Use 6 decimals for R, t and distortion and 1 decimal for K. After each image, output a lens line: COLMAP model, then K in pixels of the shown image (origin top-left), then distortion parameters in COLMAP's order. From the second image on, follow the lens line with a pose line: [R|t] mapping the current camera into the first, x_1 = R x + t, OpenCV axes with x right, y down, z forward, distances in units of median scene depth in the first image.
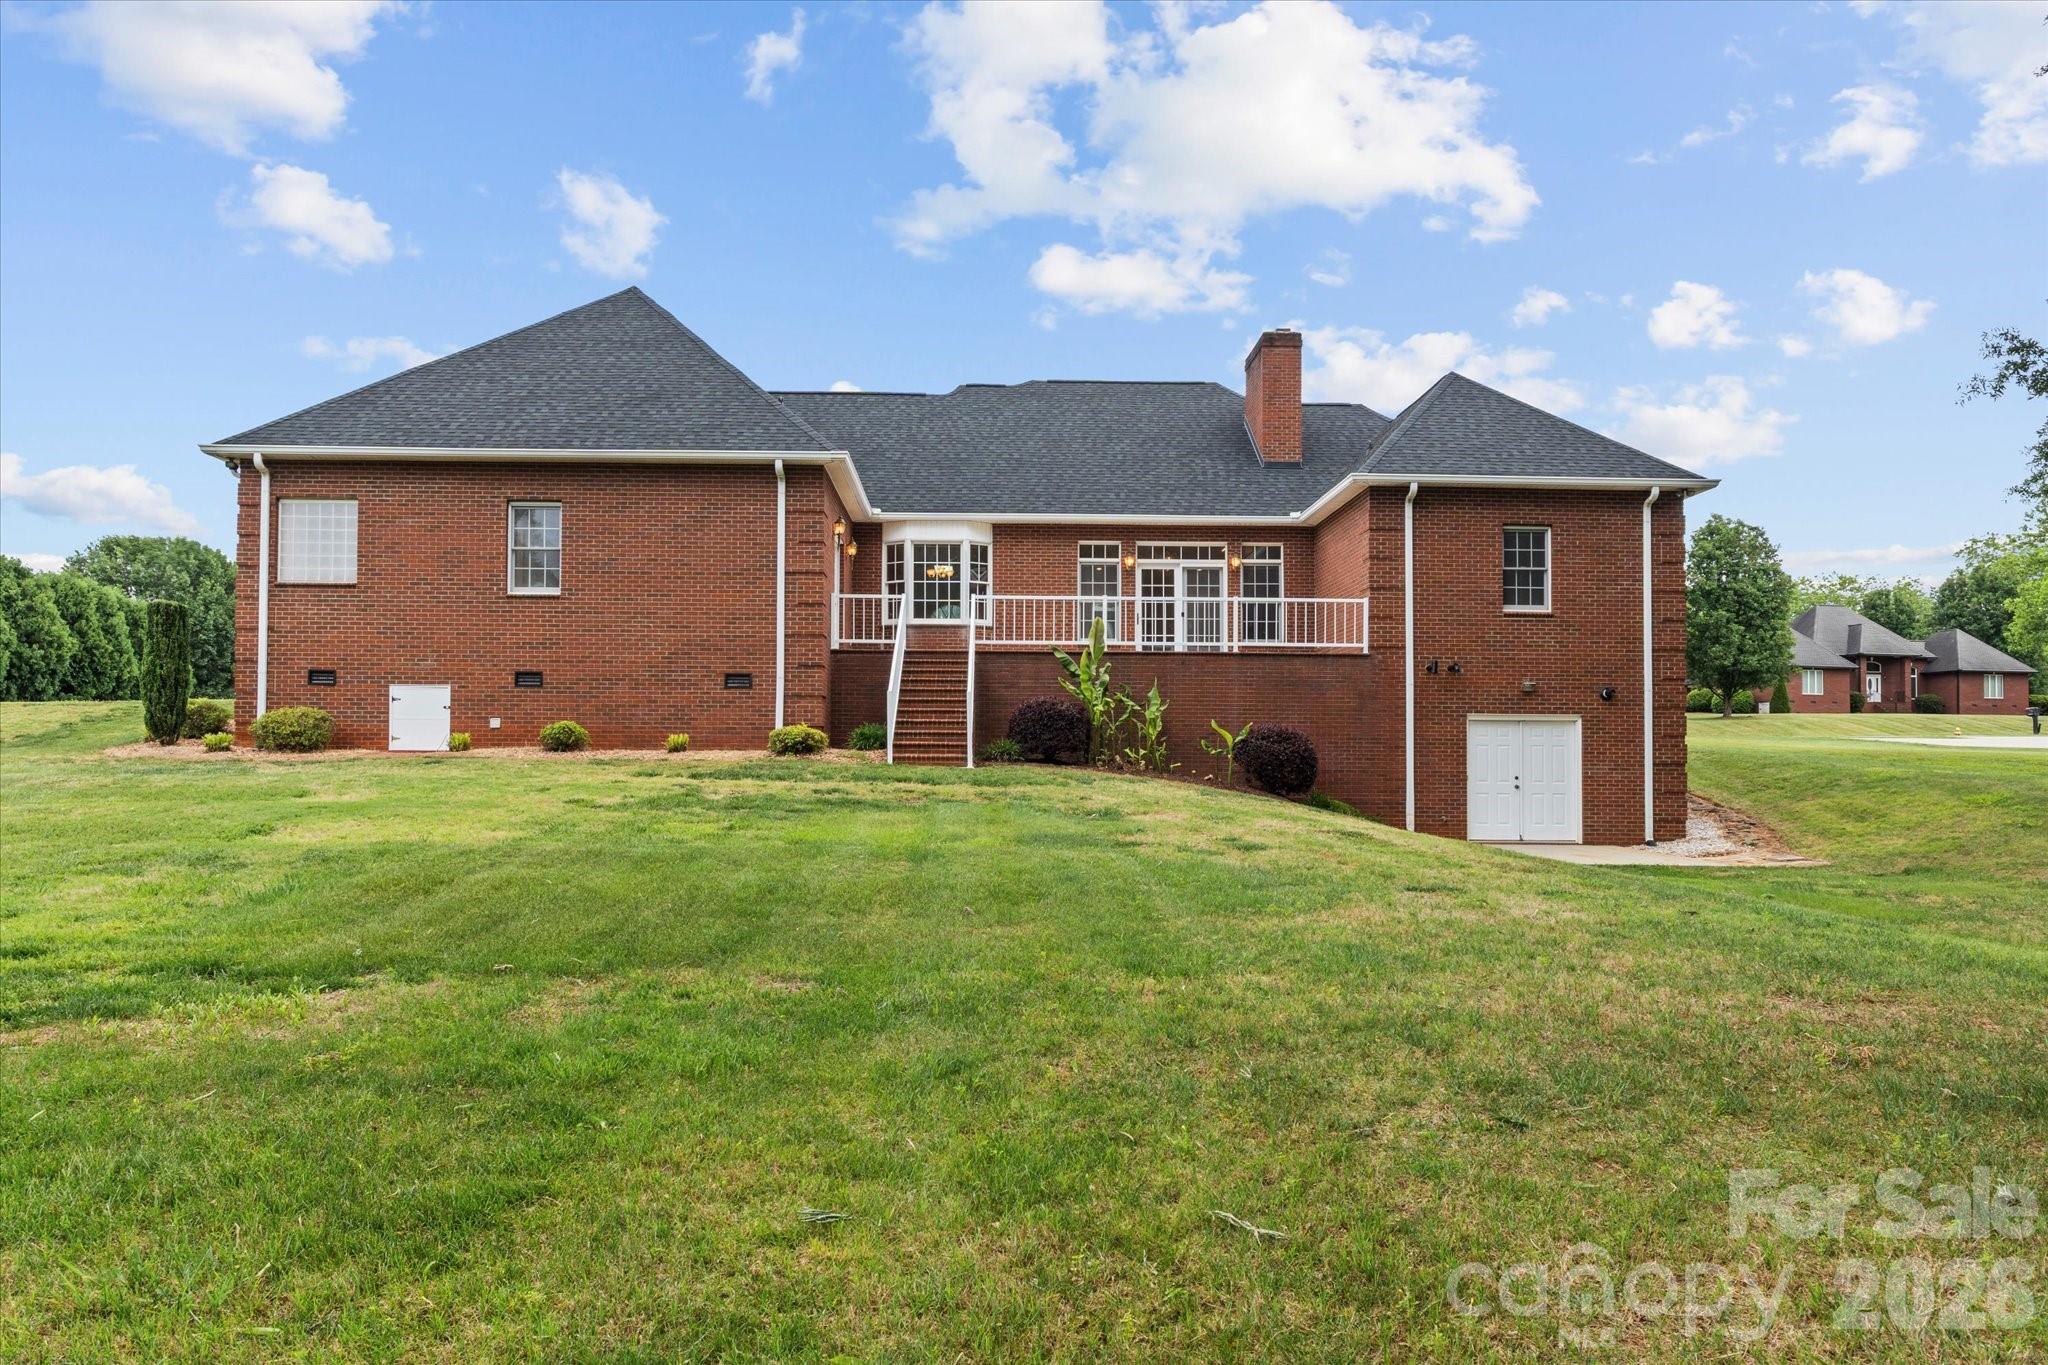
lens RADIAL K [[1360.9, 0, 1012.2], [0, 1360.9, 761.3], [0, 0, 1]] dist [0.002217, 0.003014]
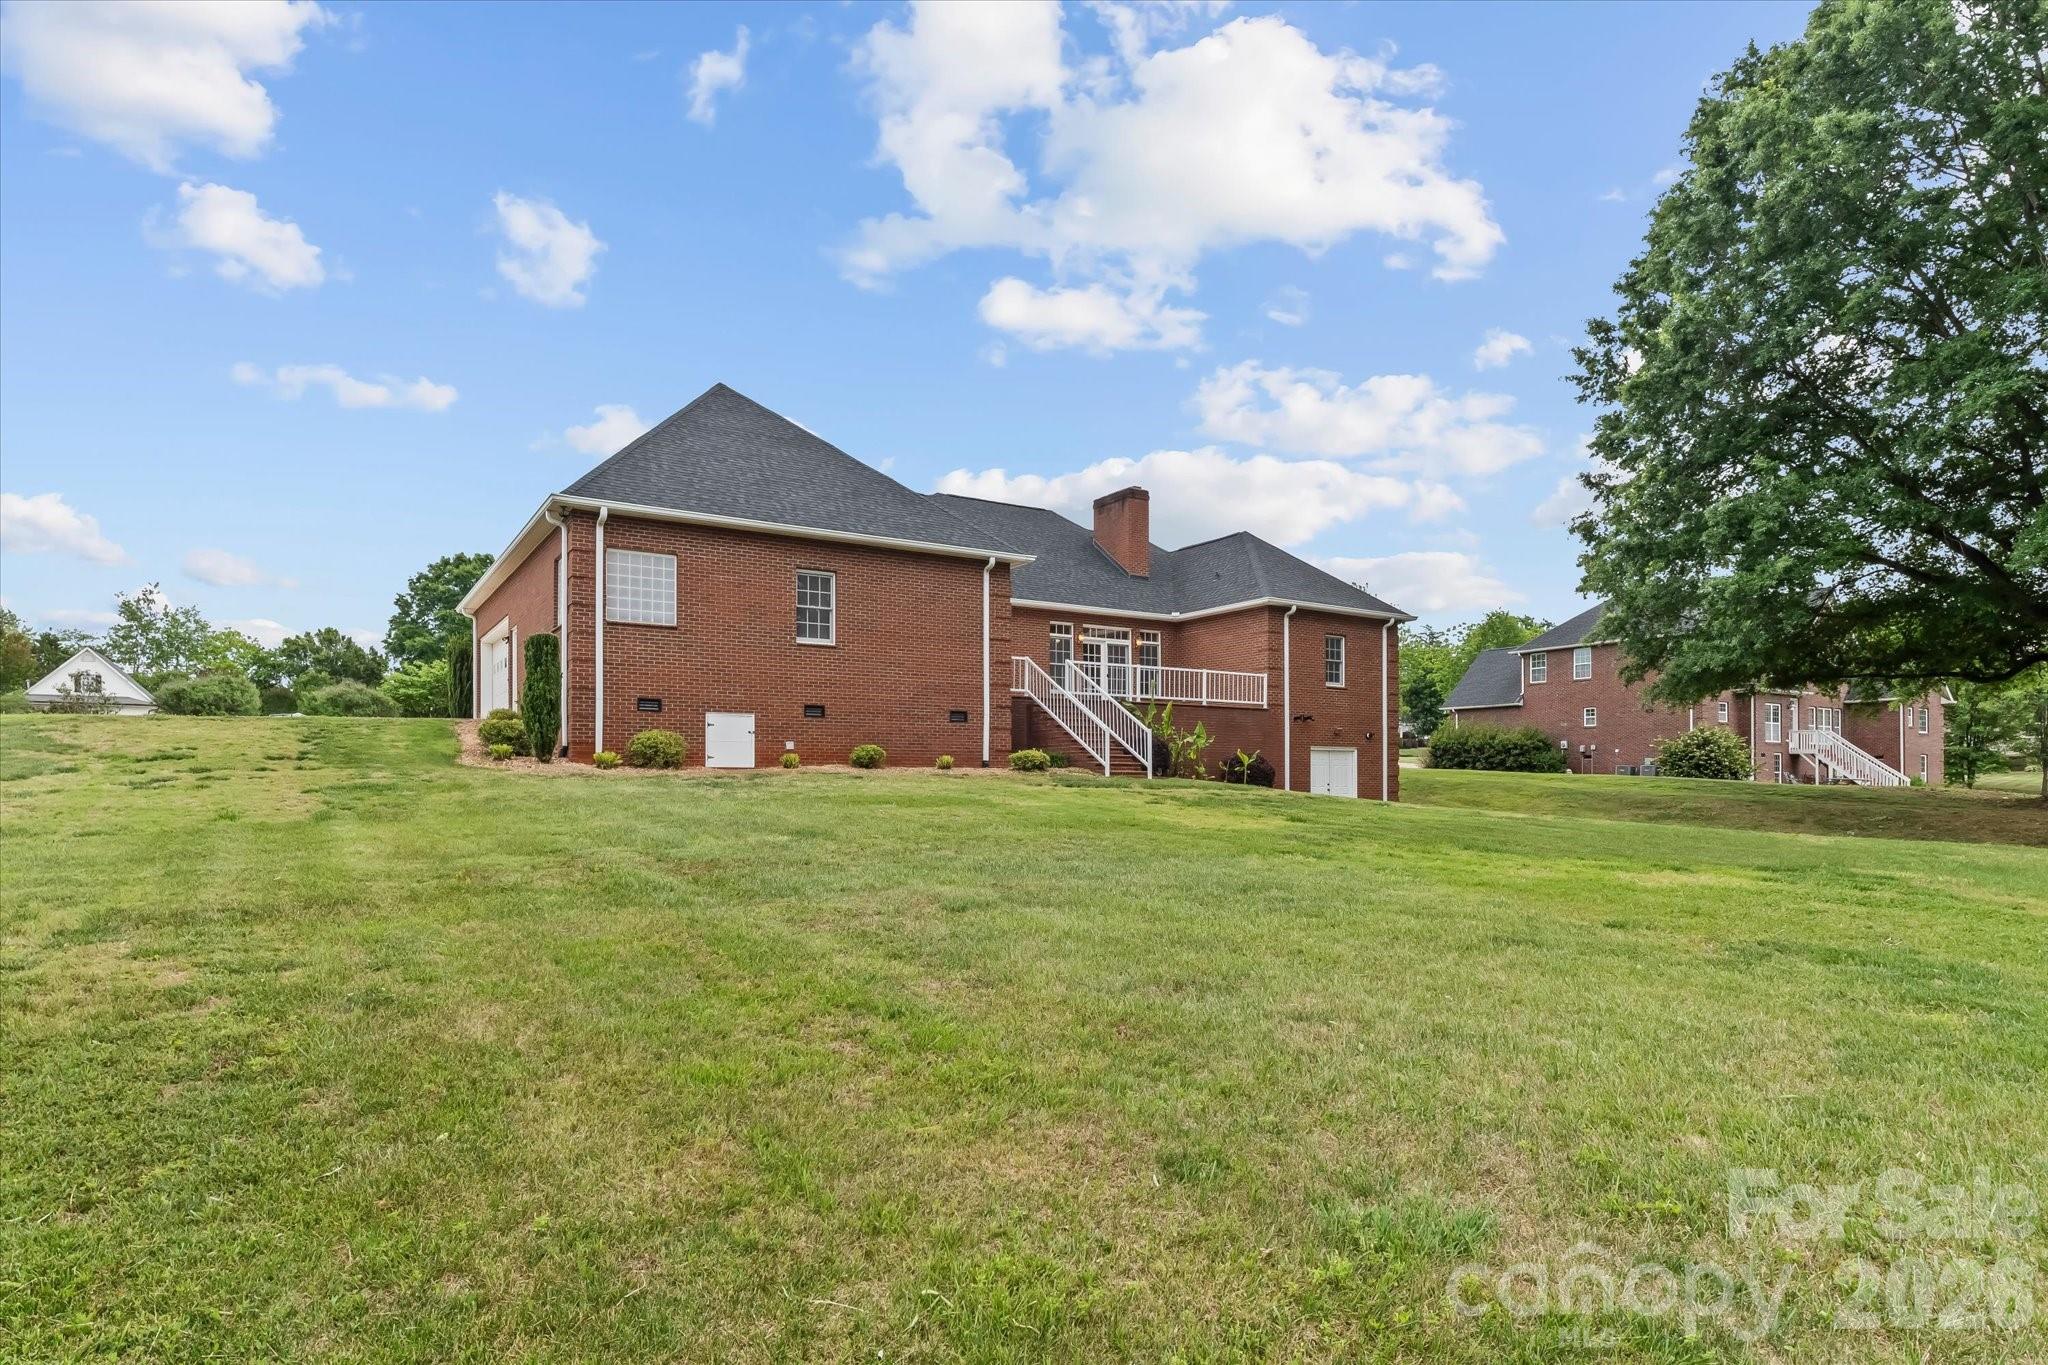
lens RADIAL K [[1110.3, 0, 1014.1], [0, 1110.3, 779.7], [0, 0, 1]] dist [-0.000165, 0.013551]
pose [[0.858227, -0.004032, 0.513255, -0.673935], [0.000757, 0.999978, 0.006590, -0.003023], [-0.513270, -0.005267, 0.858211, 0.019121]]
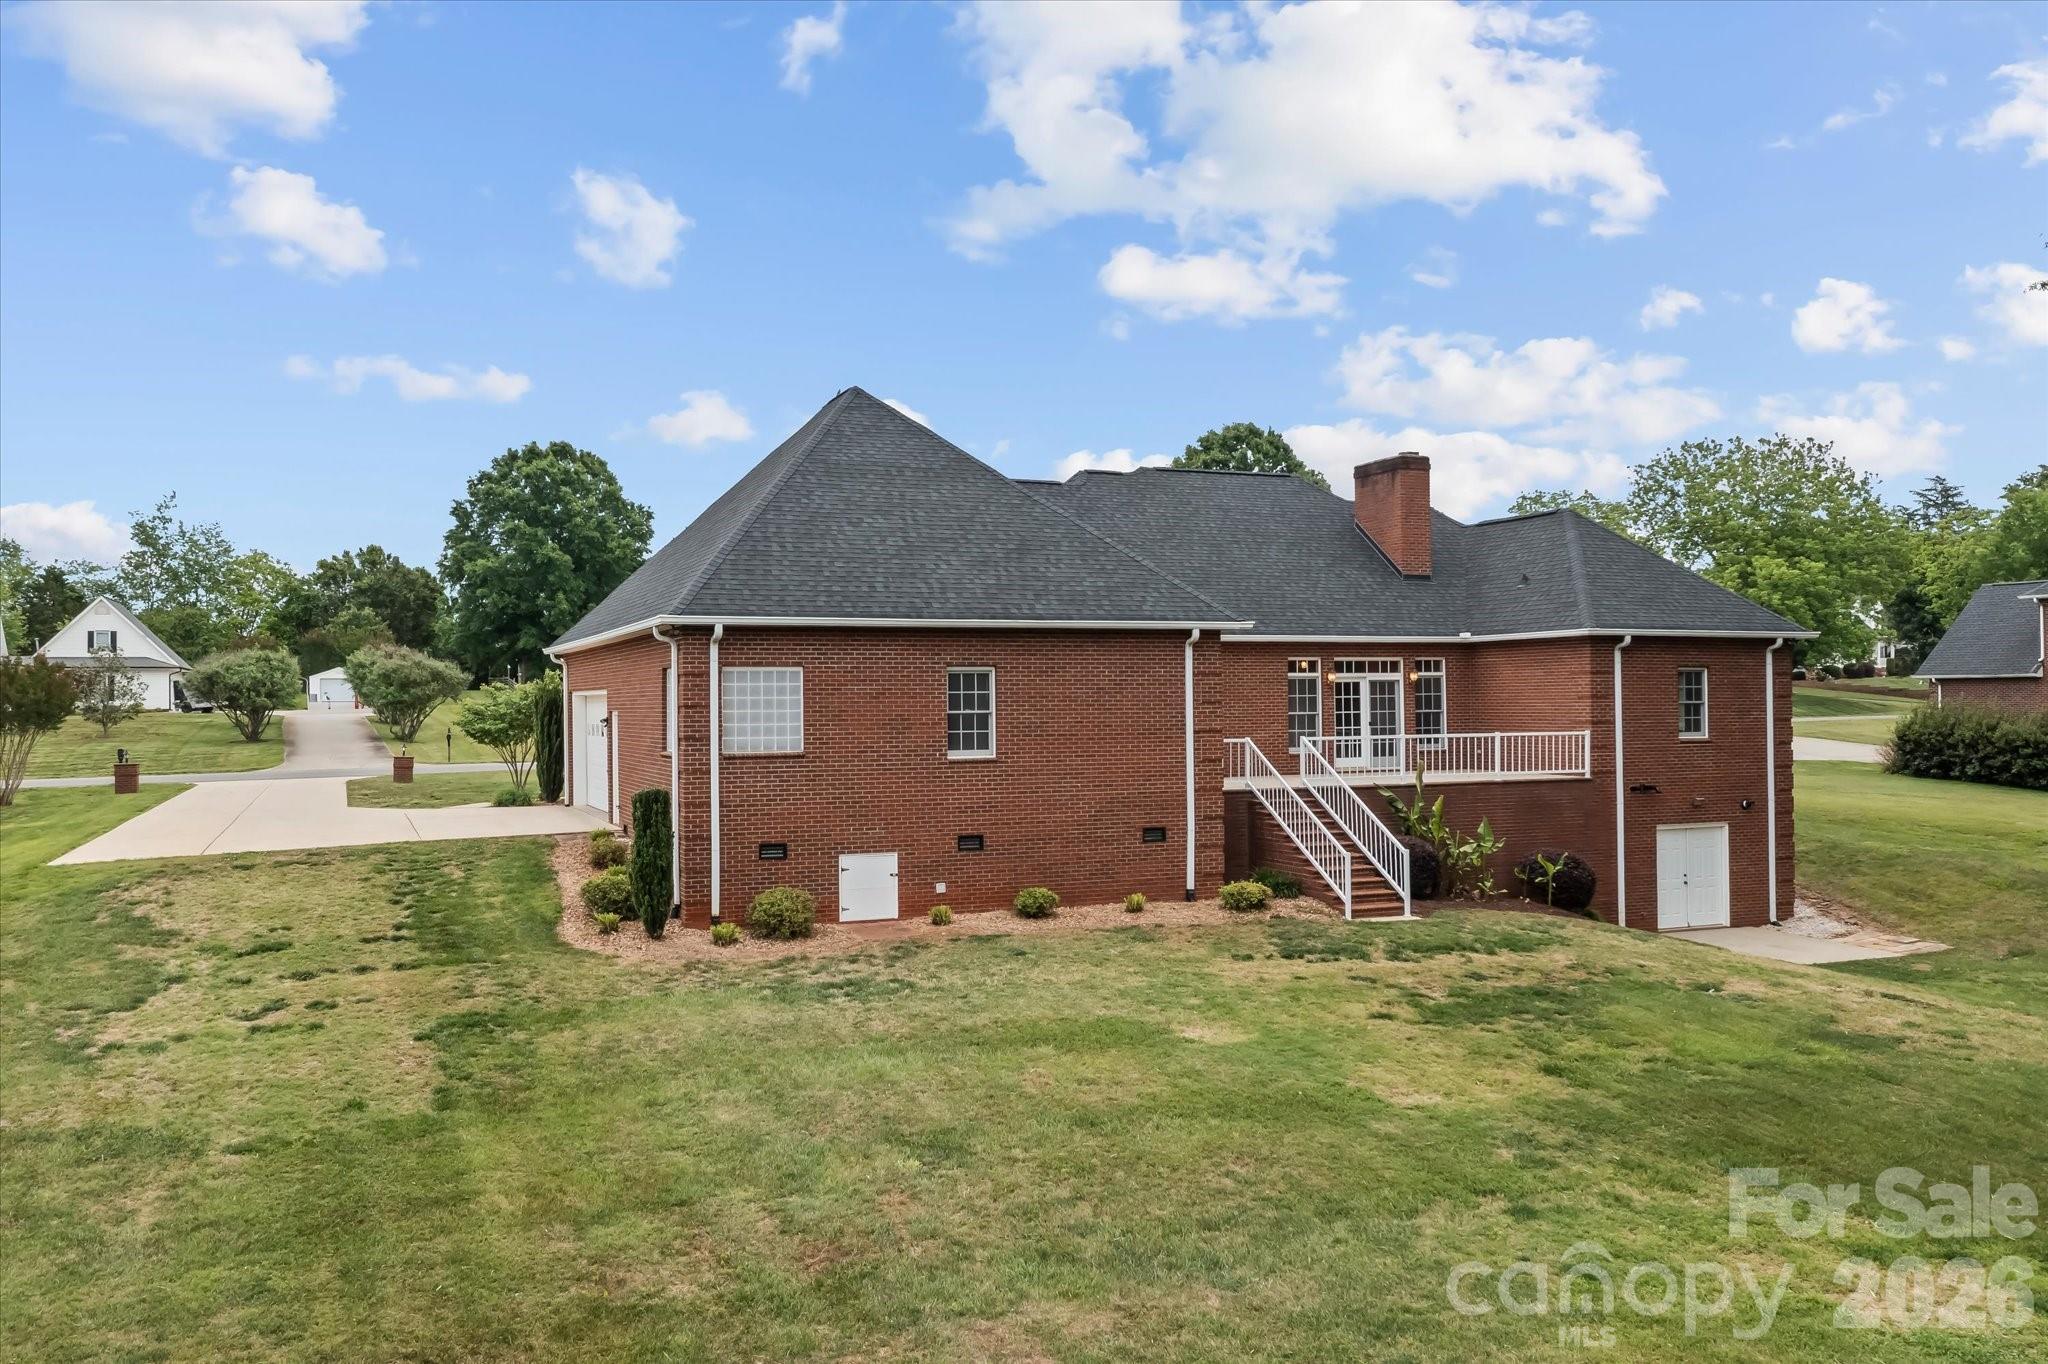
lens RADIAL K [[1631.0, 0, 1023.4], [0, 1631.0, 697.5], [0, 0, 1]] dist [-0.005236, -0.001311]
pose [[0.931685, -0.014235, 0.362988, -0.704656], [0.012133, 0.999894, 0.008071, -0.165310], [-0.363064, -0.003115, 0.931759, -0.136291]]
